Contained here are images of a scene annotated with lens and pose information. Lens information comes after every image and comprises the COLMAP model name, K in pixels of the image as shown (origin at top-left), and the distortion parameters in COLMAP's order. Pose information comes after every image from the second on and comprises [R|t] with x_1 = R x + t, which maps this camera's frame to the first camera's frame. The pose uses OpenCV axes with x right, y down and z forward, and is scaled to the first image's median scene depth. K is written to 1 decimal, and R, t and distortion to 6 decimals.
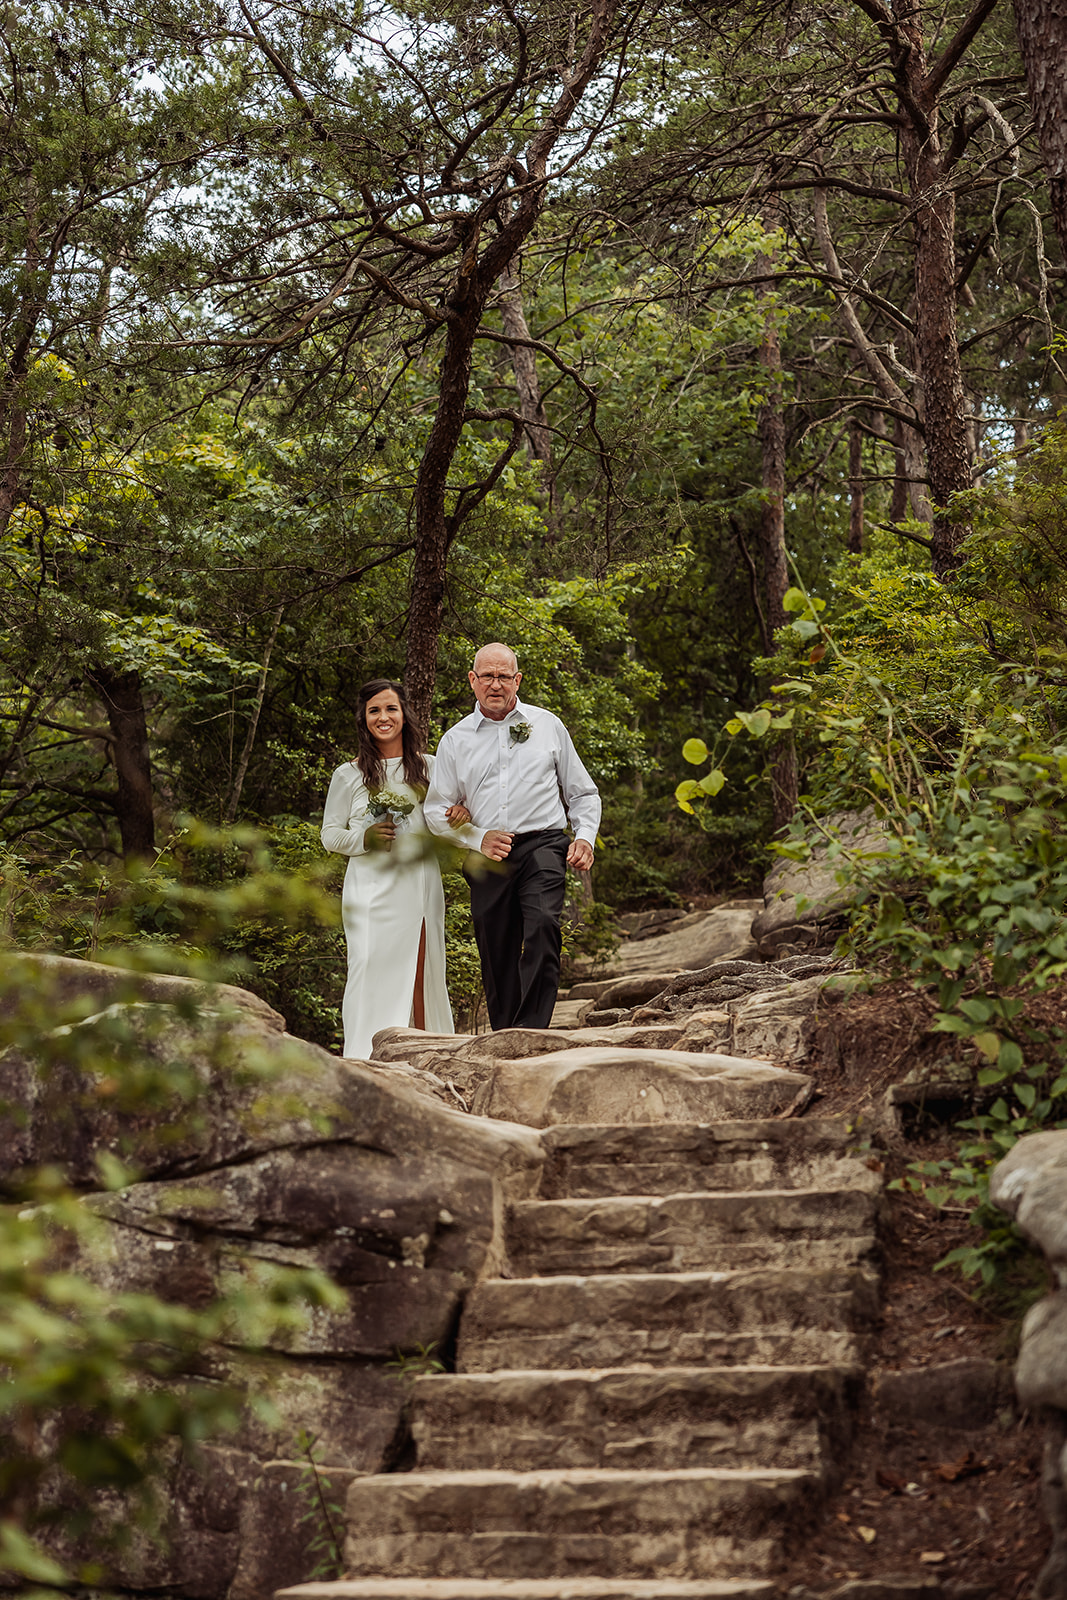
lens RADIAL K [[2701.3, 0, 534.5], [0, 2701.3, 824.8], [0, 0, 1]] dist [0.035915, 0.010916]
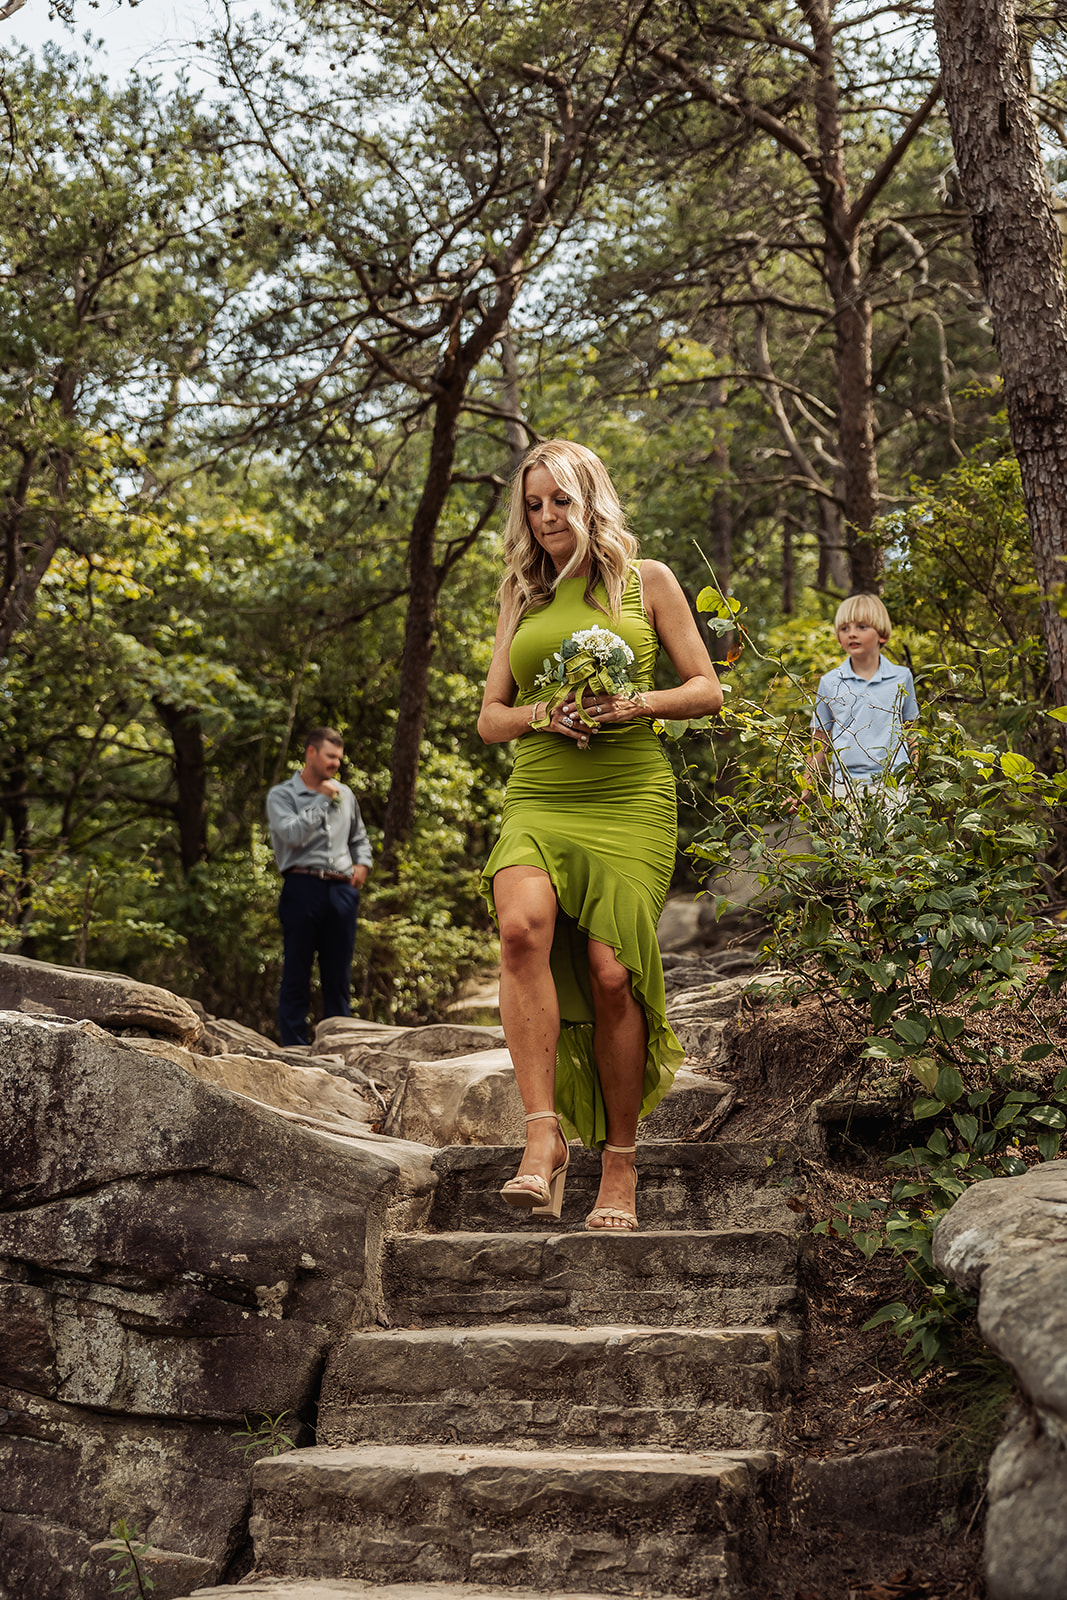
lens RADIAL K [[1993.3, 0, 523.9], [0, 1993.3, 806.0], [0, 0, 1]] dist [0.006609, 0.036302]
pose [[0.999862, 0.010971, -0.012454, 0.043171], [-0.011161, 0.999821, -0.015297, 0.006053], [0.012284, 0.015434, 0.999805, 0.344615]]
